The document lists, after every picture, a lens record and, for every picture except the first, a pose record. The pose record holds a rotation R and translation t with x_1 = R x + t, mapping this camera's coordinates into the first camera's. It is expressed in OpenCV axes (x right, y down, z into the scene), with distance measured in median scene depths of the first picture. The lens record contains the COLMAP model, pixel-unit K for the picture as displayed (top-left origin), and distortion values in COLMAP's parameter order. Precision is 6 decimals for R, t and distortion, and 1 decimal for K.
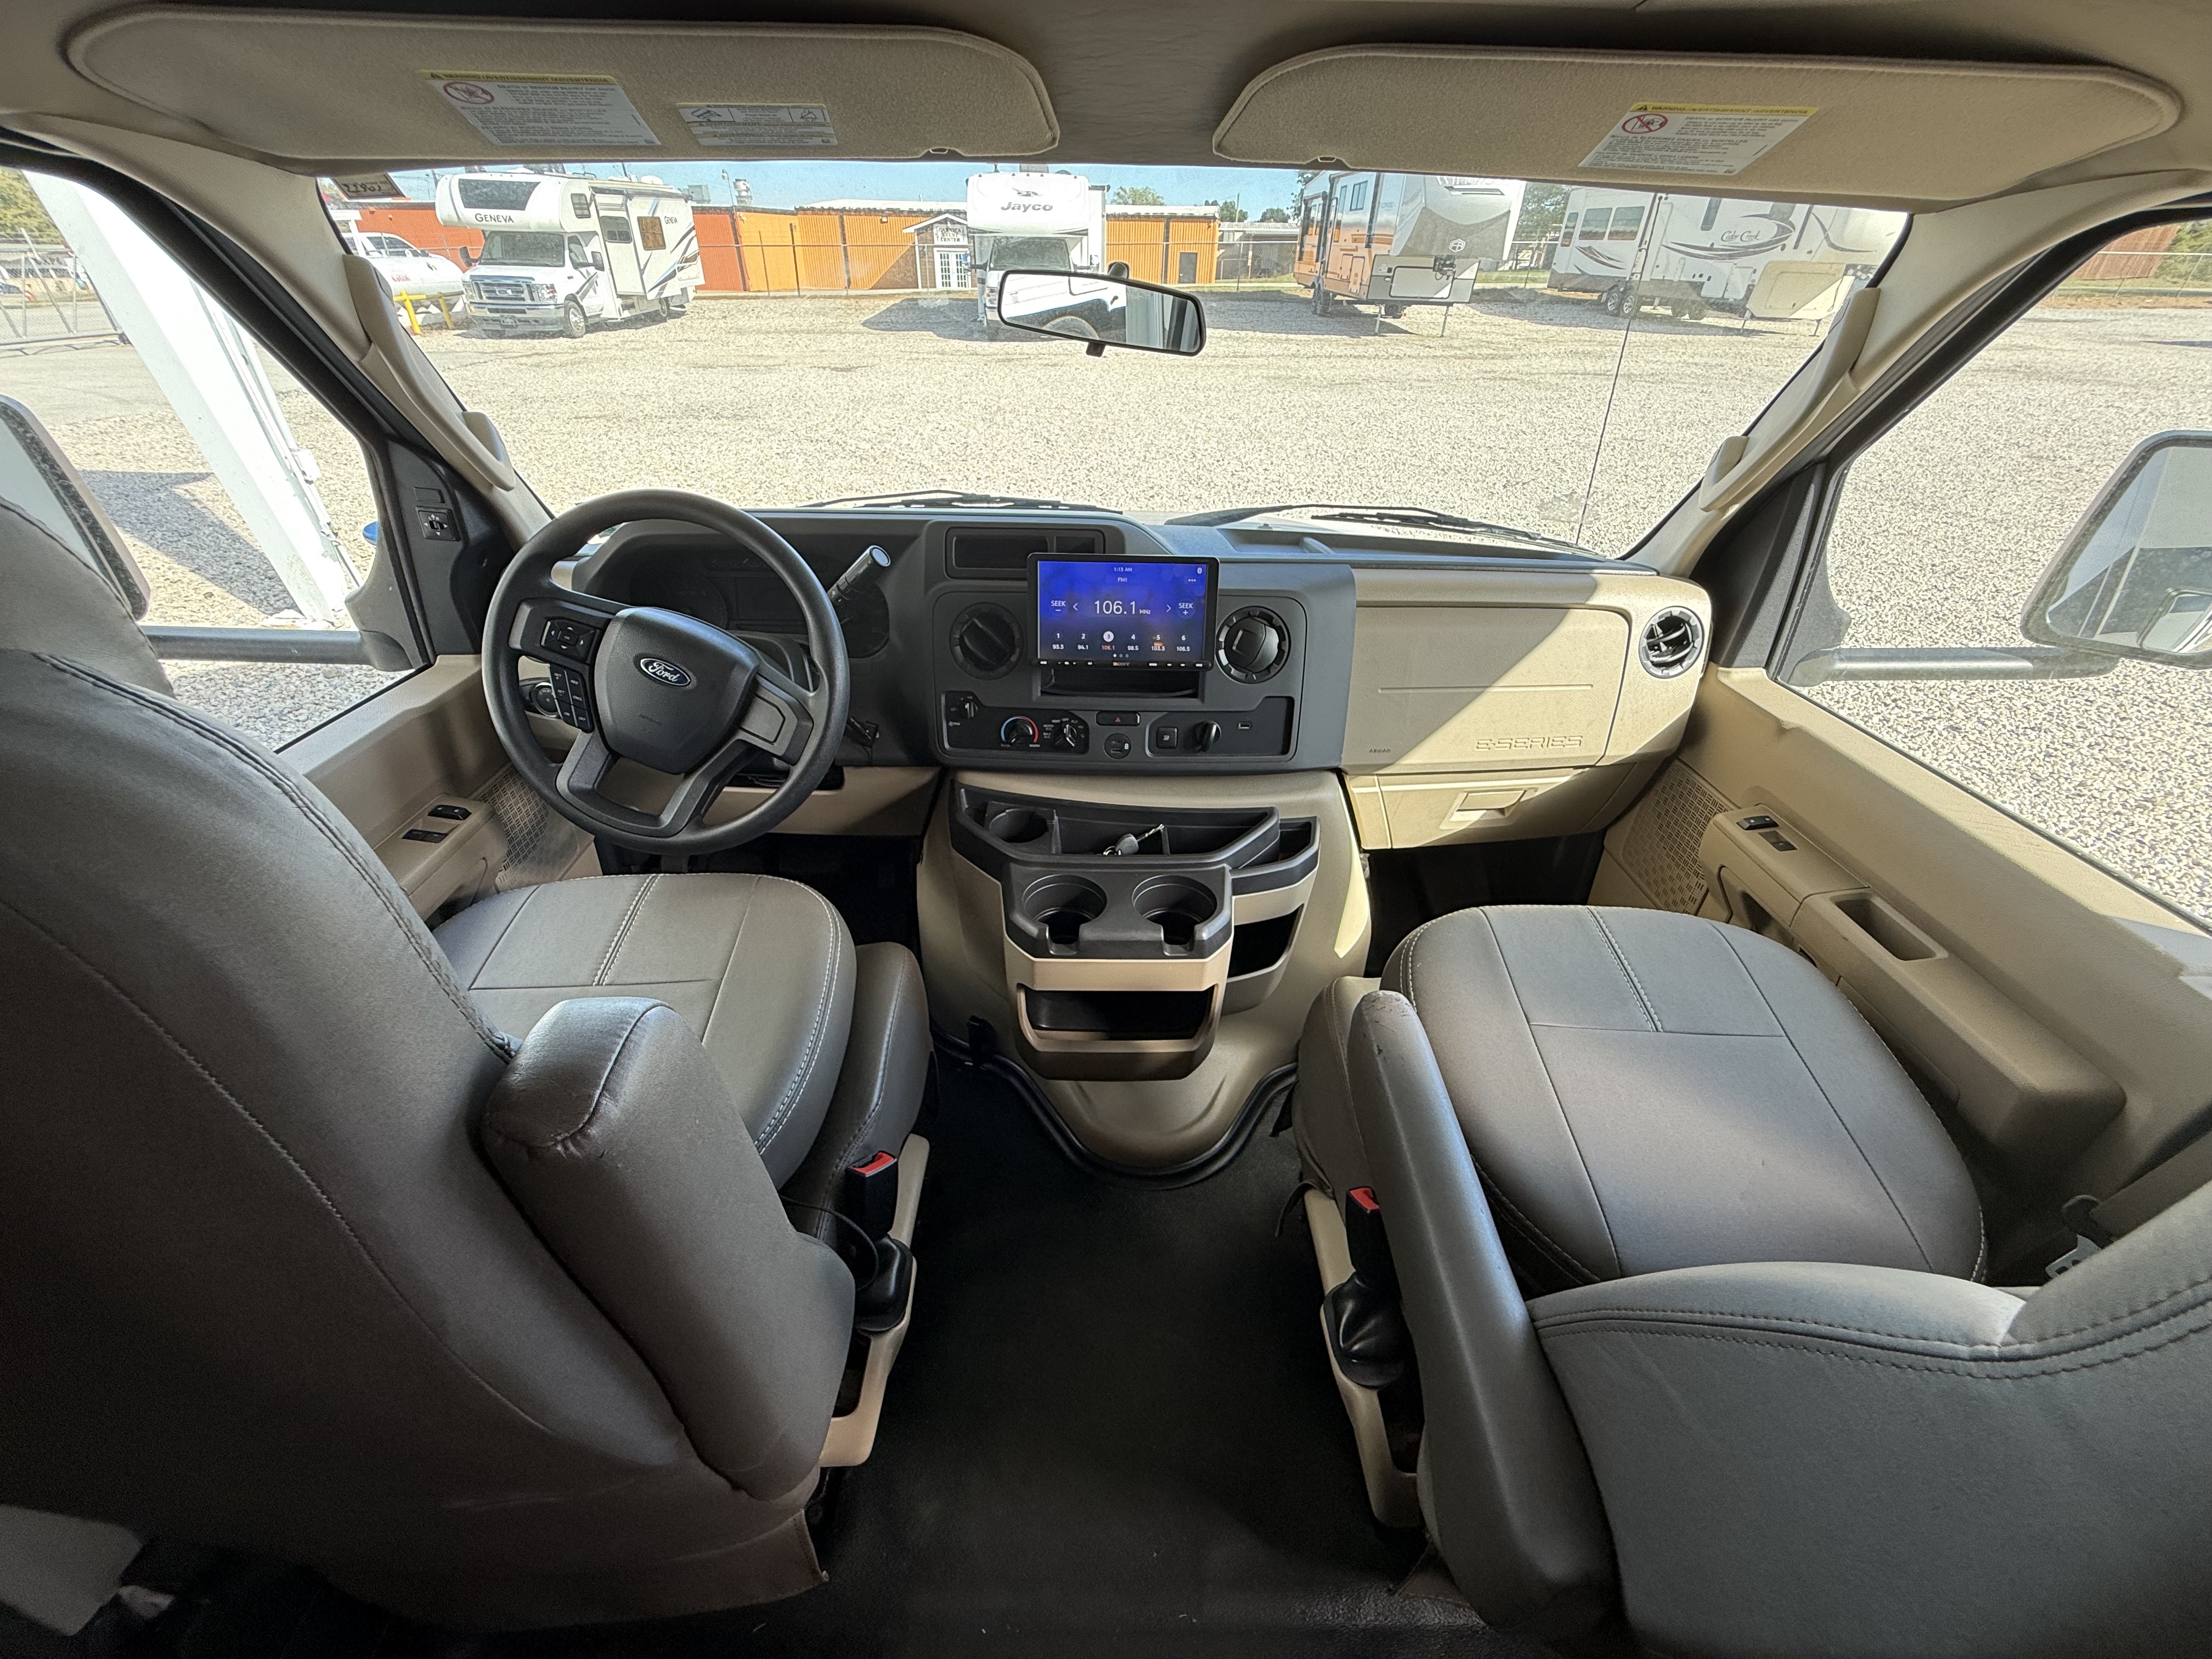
lens RADIAL K [[882.5, 0, 1103.0], [0, 882.5, 825.1], [0, 0, 1]] dist [0.000350, 0.000318]
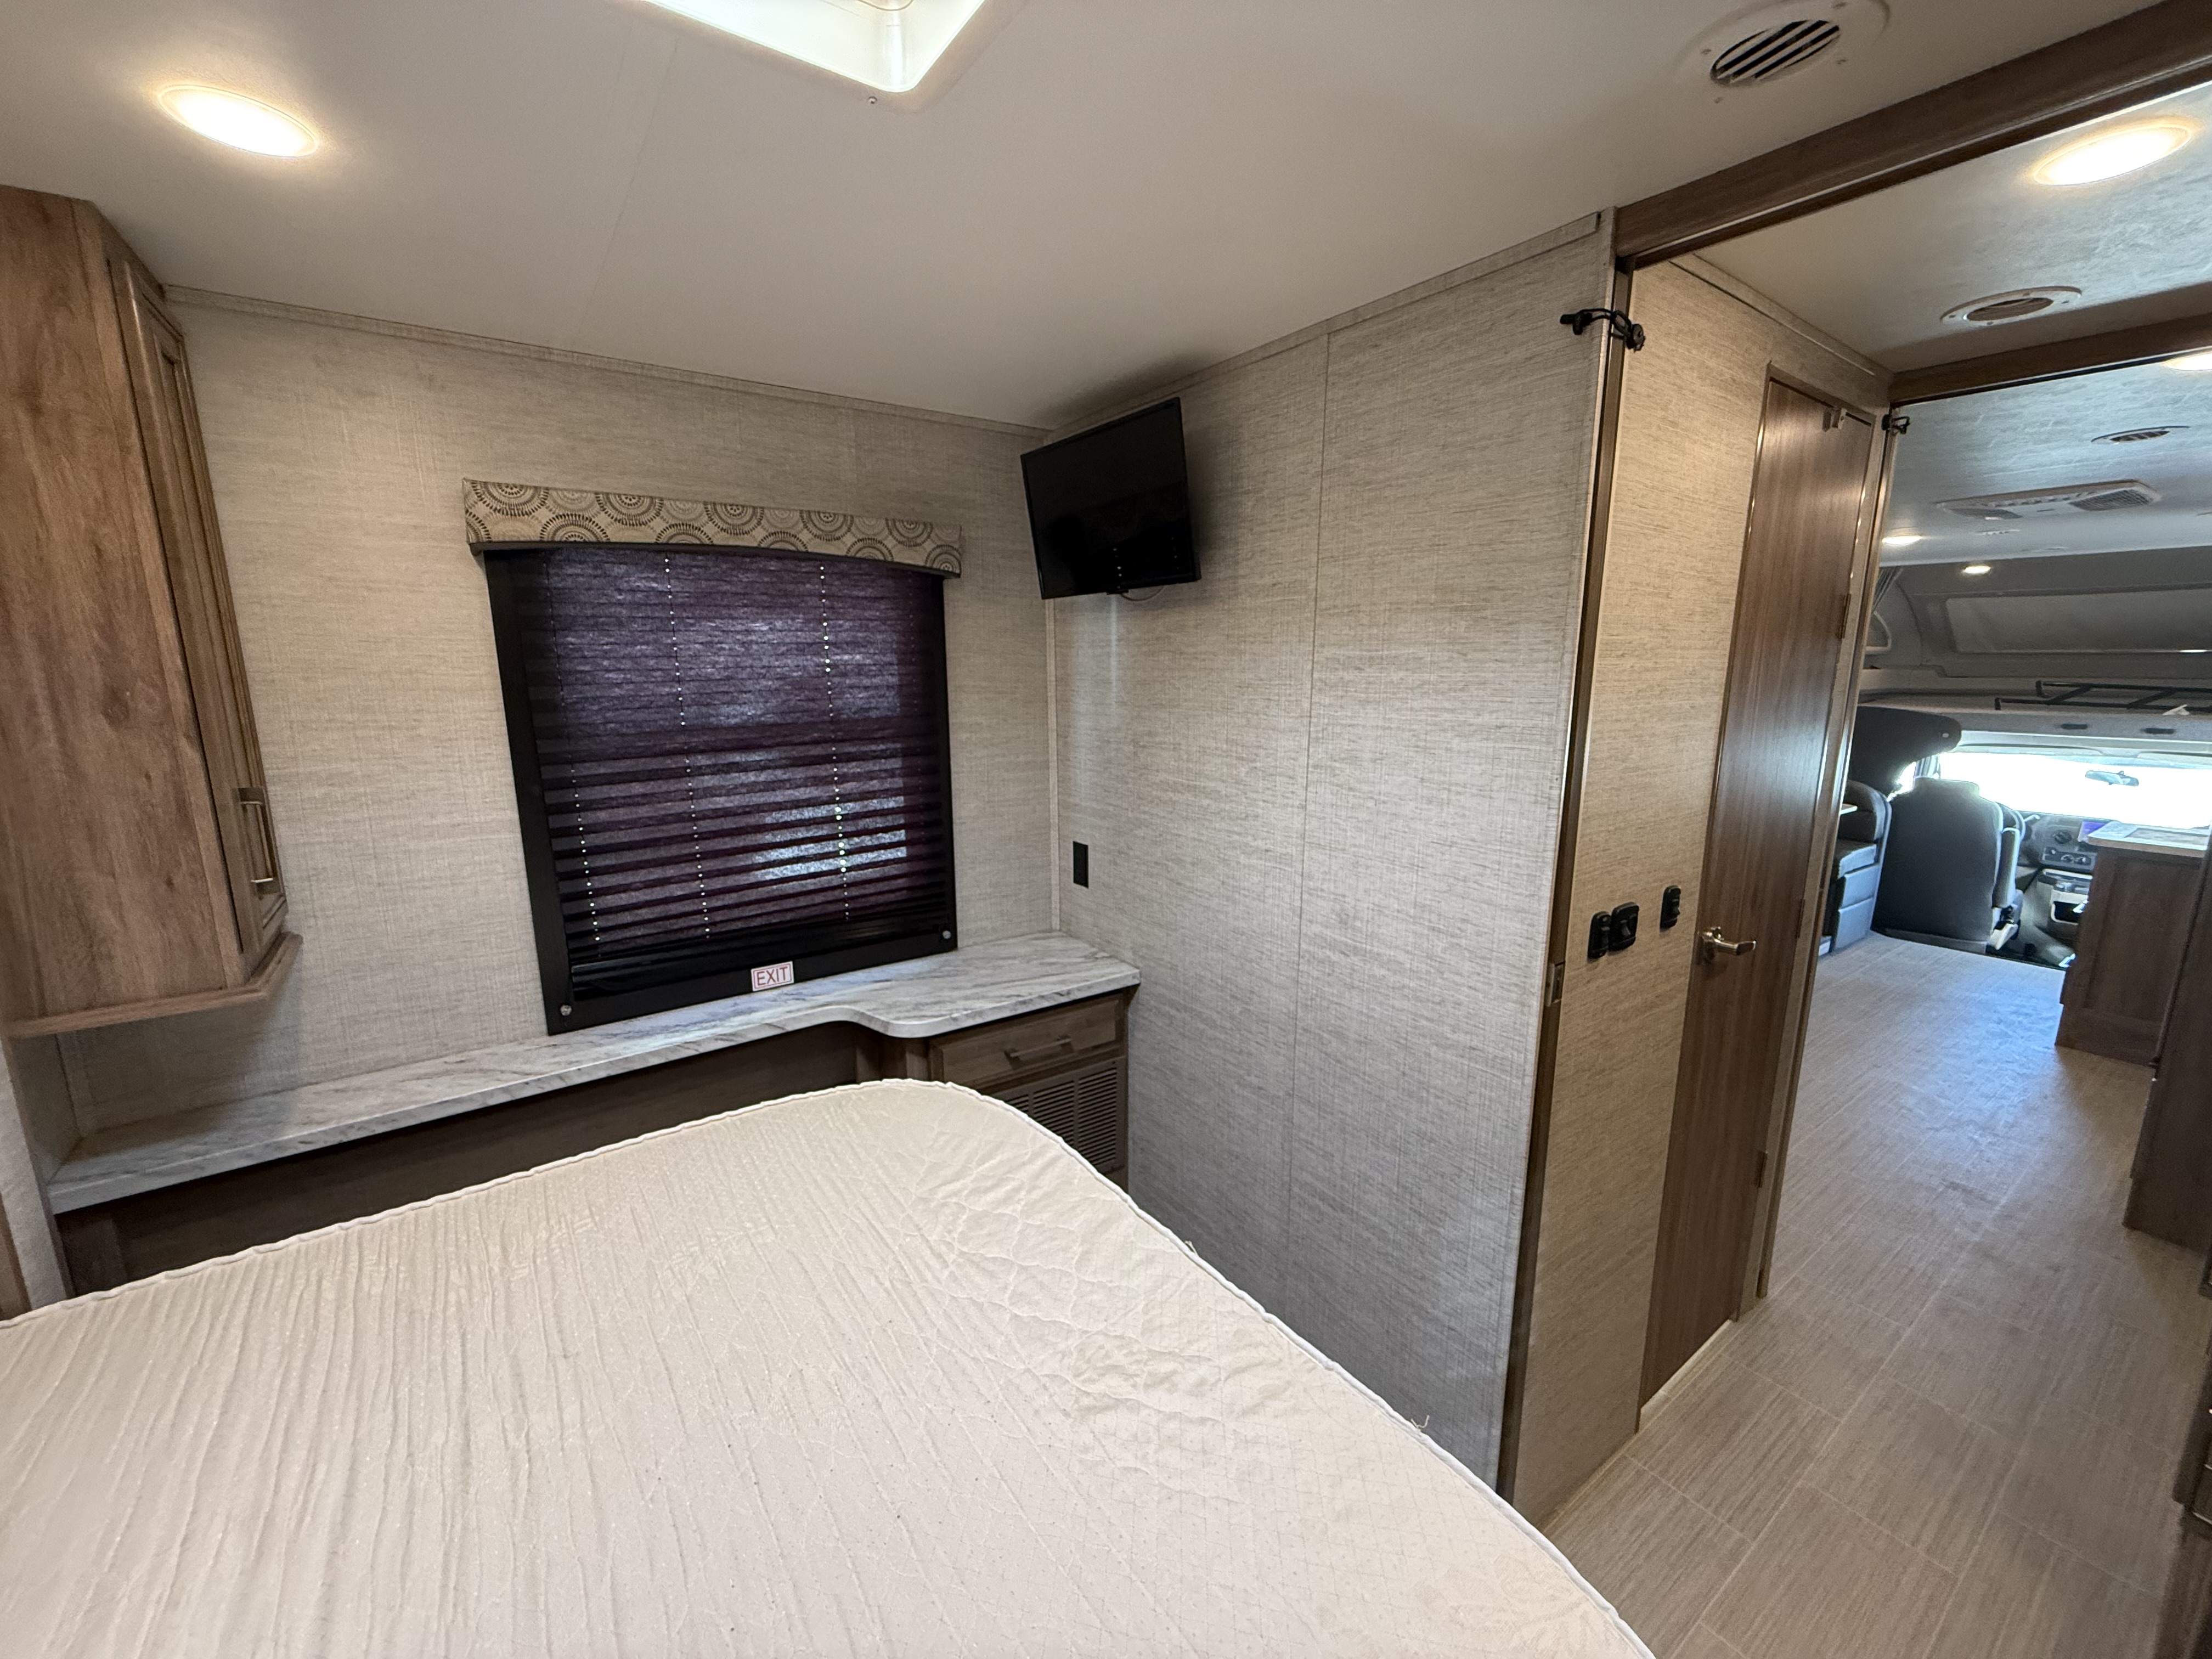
lens RADIAL K [[882.5, 0, 1105.1], [0, 882.5, 829.2], [0, 0, 1]] dist [0.000350, 0.000318]
pose [[0.558881, 0.134741, -0.818228, 0.818823], [-0.440463, 0.884247, -0.155241, 2.603937], [0.702598, 0.447160, 0.553538, -4.958697]]
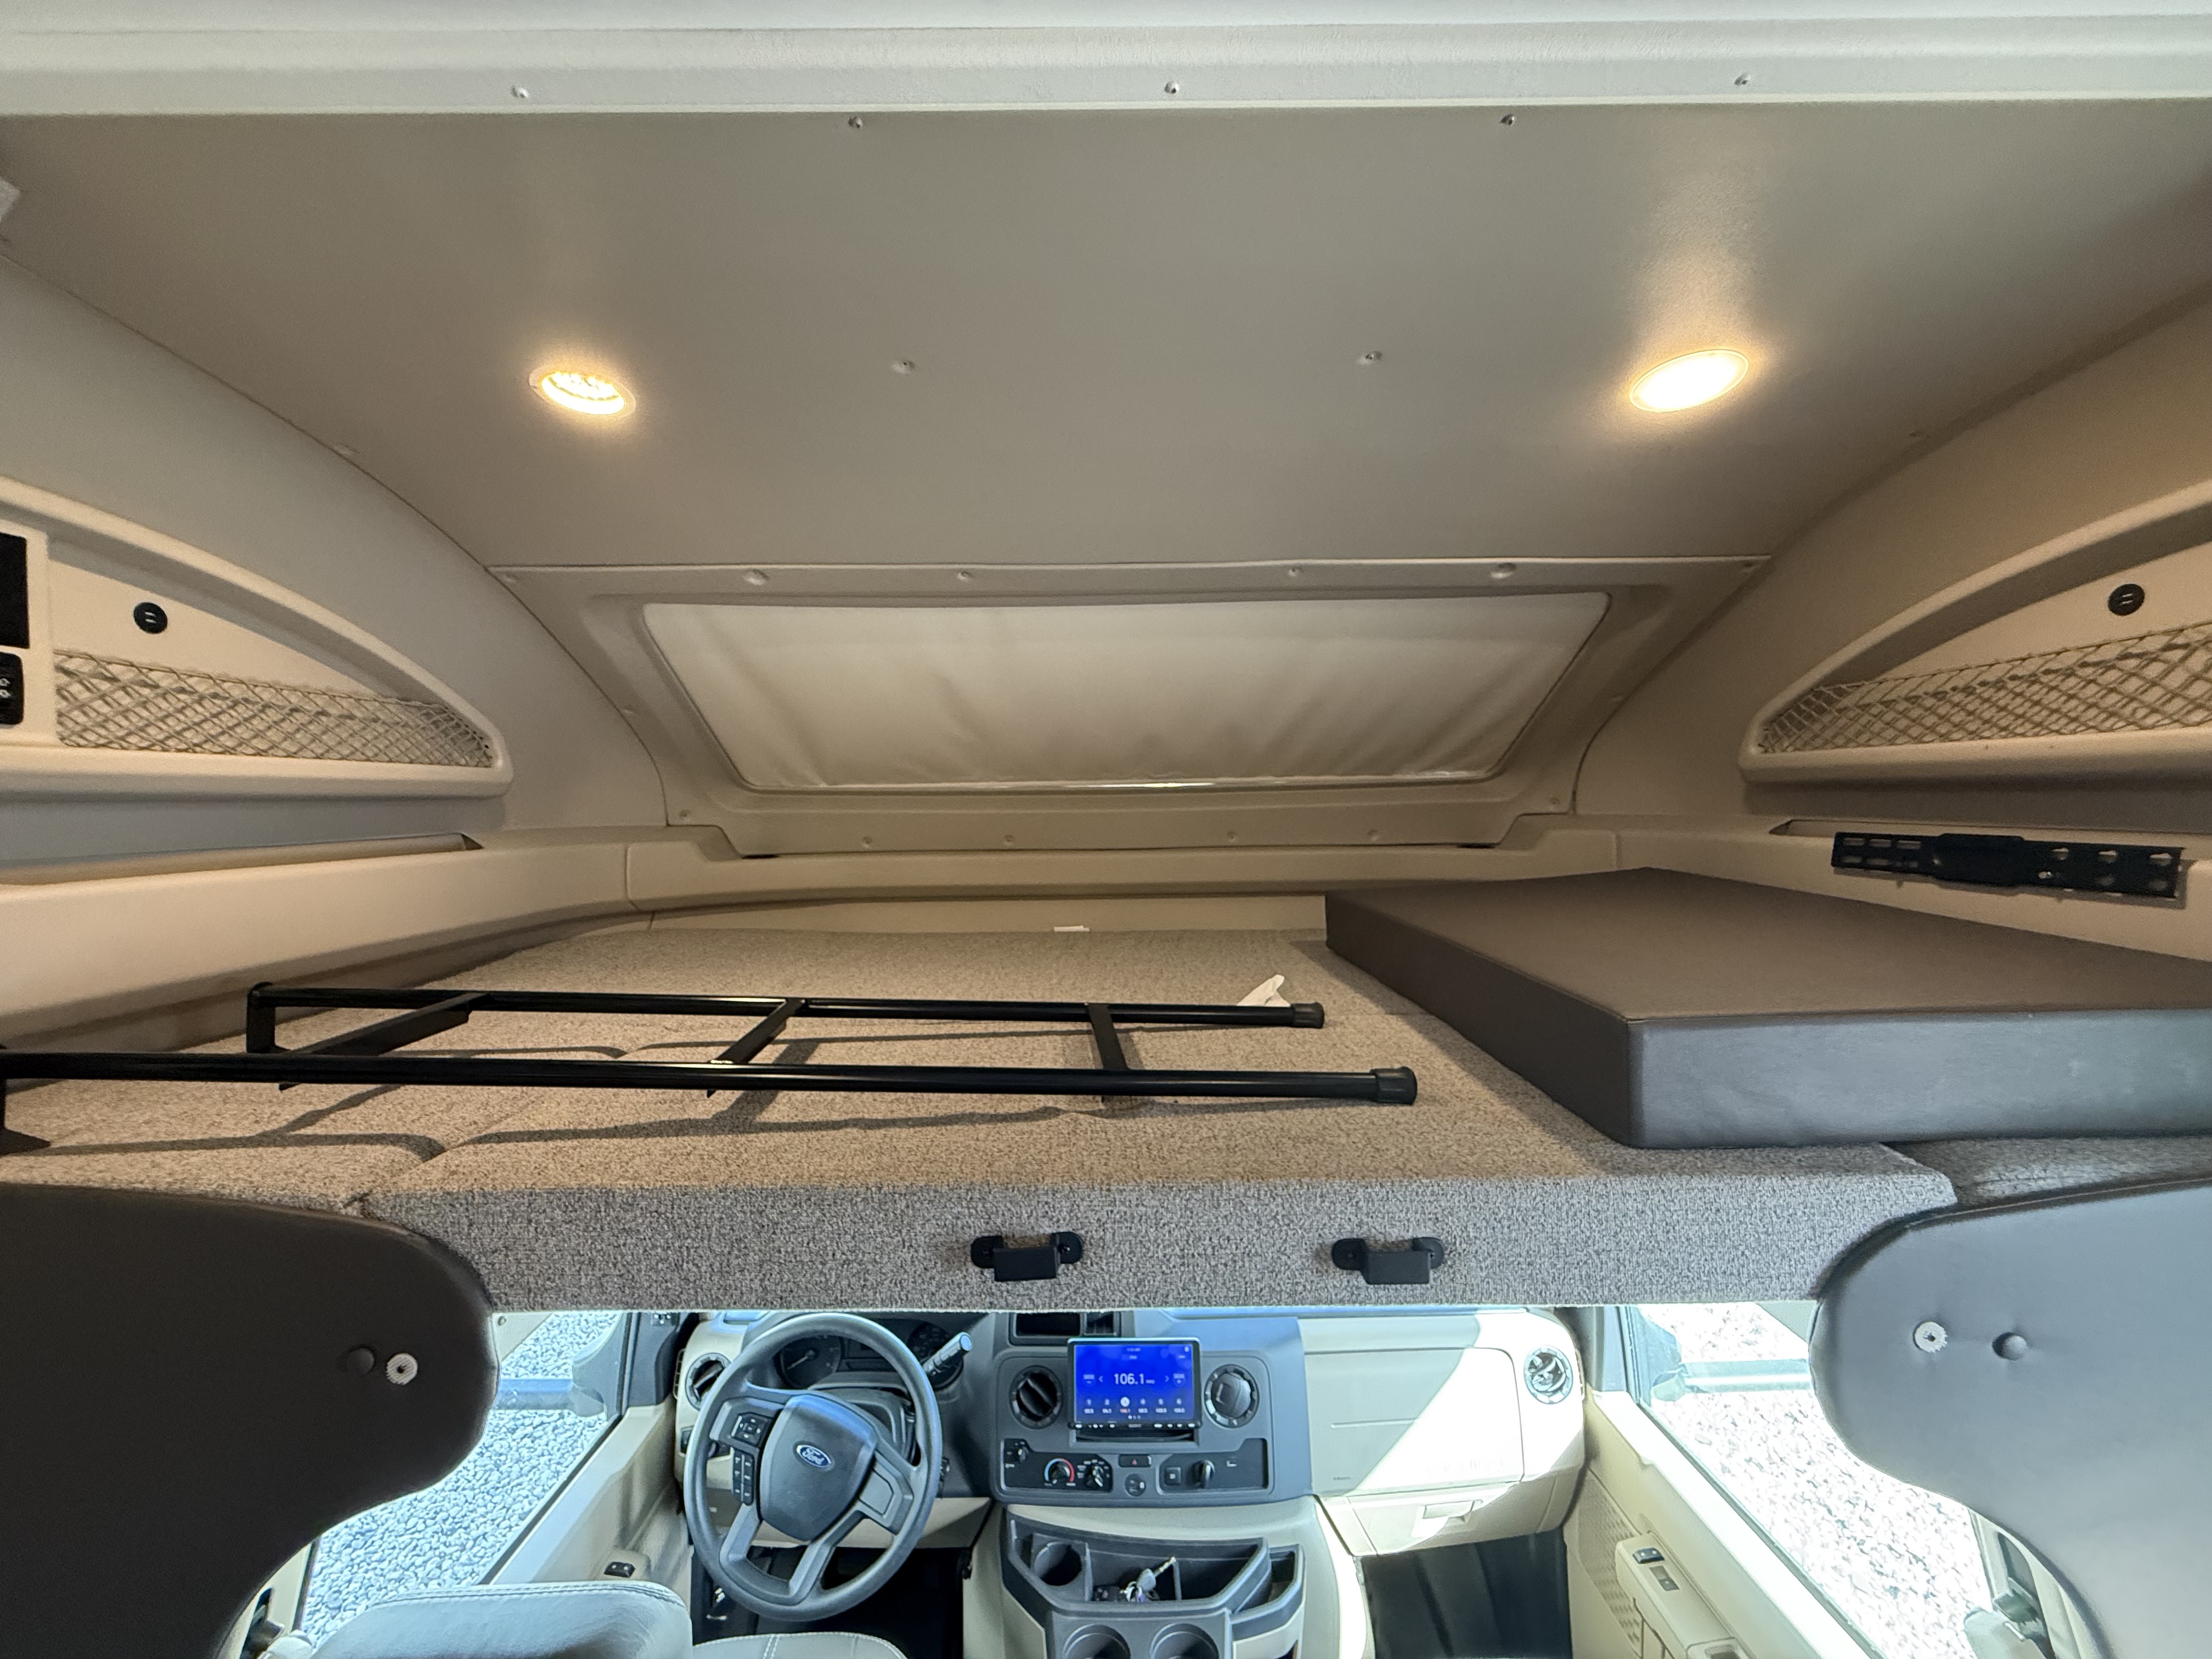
lens RADIAL K [[882.5, 0, 1104.0], [0, 882.5, 827.9], [0, 0, 1]] dist [0.000350, 0.000318]
pose [[0.999495, -0.029296, -0.012278, 0.015293], [0.018711, 0.855358, -0.517700, -0.246107], [0.025669, 0.517209, 0.855474, -0.611290]]
